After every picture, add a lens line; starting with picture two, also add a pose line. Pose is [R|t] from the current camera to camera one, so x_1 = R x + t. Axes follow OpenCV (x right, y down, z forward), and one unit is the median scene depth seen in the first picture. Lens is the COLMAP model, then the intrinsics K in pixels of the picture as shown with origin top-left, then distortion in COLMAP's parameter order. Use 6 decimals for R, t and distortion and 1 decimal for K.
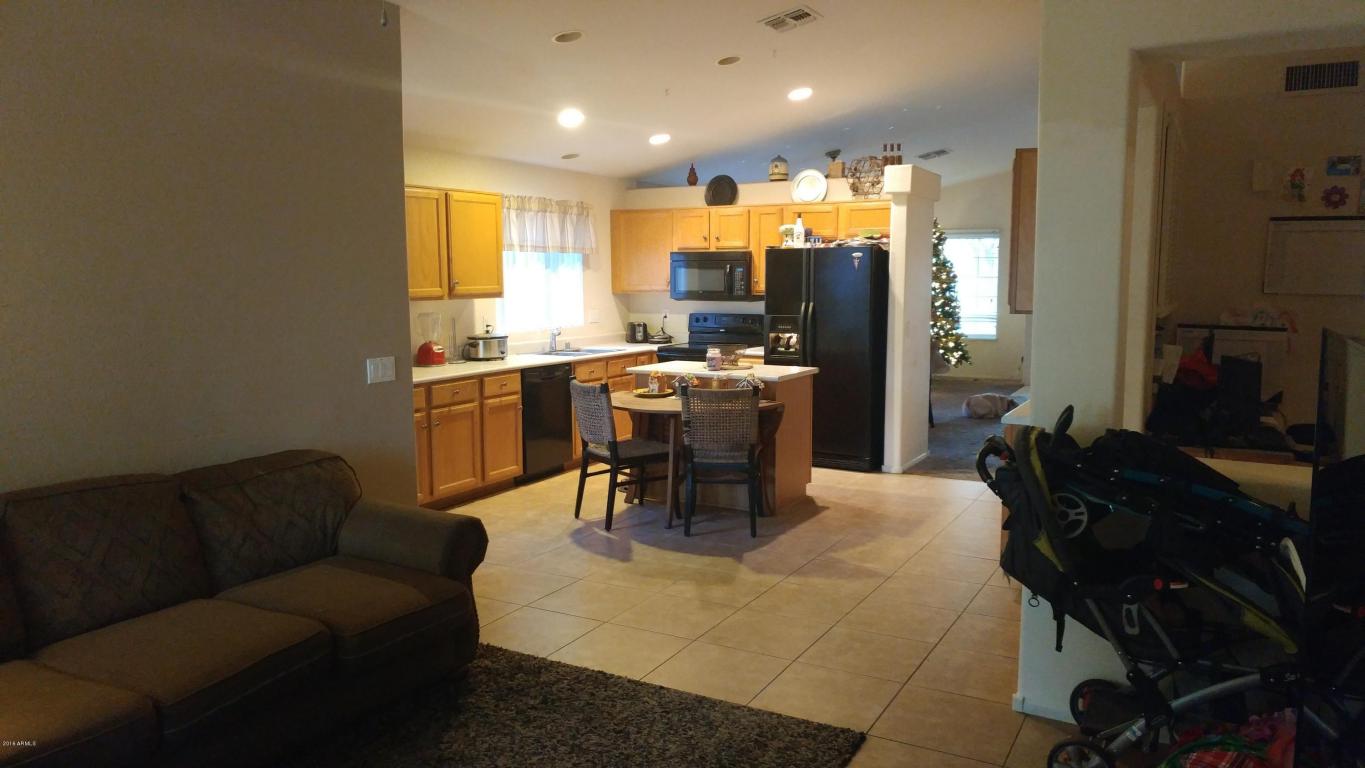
lens RADIAL K [[972.3, 0, 687.2], [0, 972.3, 383.7], [0, 0, 1]] dist [0.010415, 0.001425]
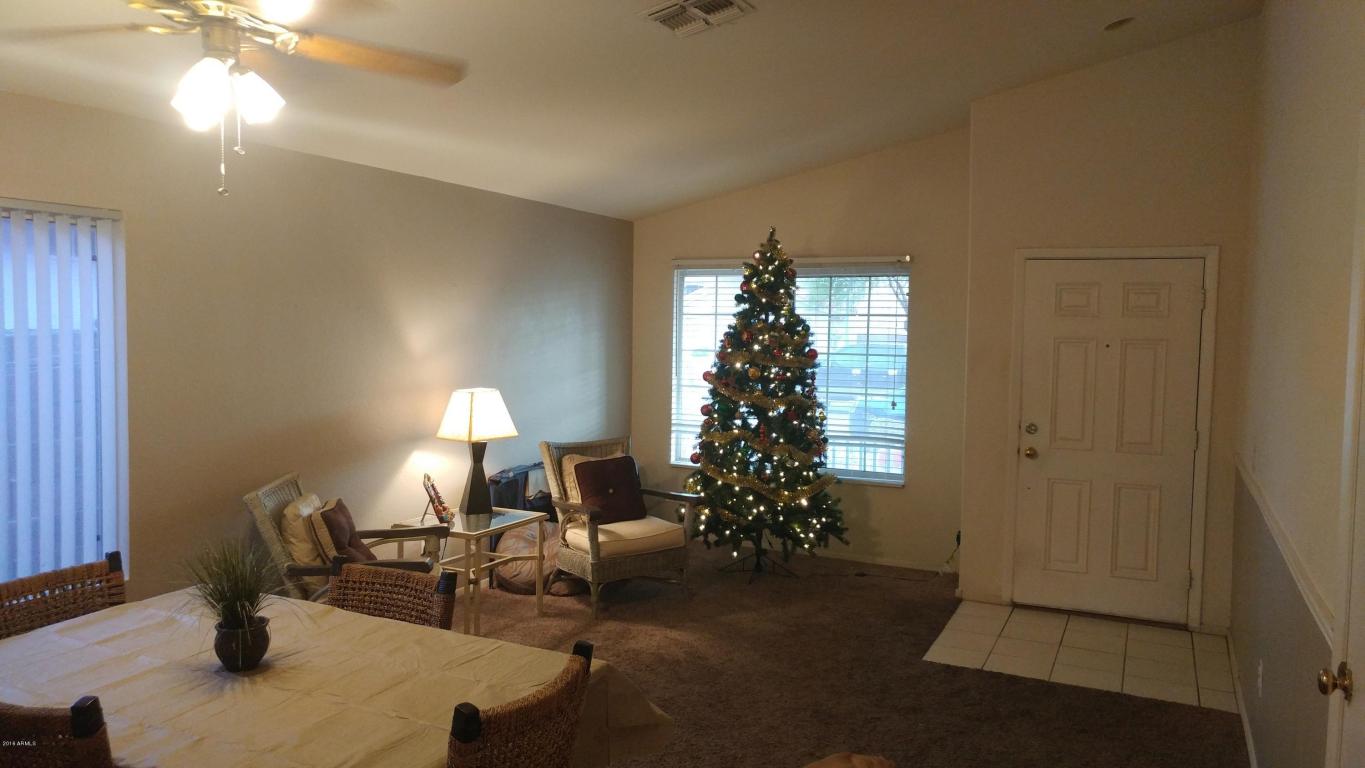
lens RADIAL K [[972.3, 0, 677.8], [0, 972.3, 380.8], [0, 0, 1]] dist [0.010415, 0.001425]
pose [[0.998885, 0.008588, 0.046428, 0.189046], [-0.005442, 0.997706, -0.067481, -0.065458], [-0.046901, 0.067153, 0.996640, 0.538597]]
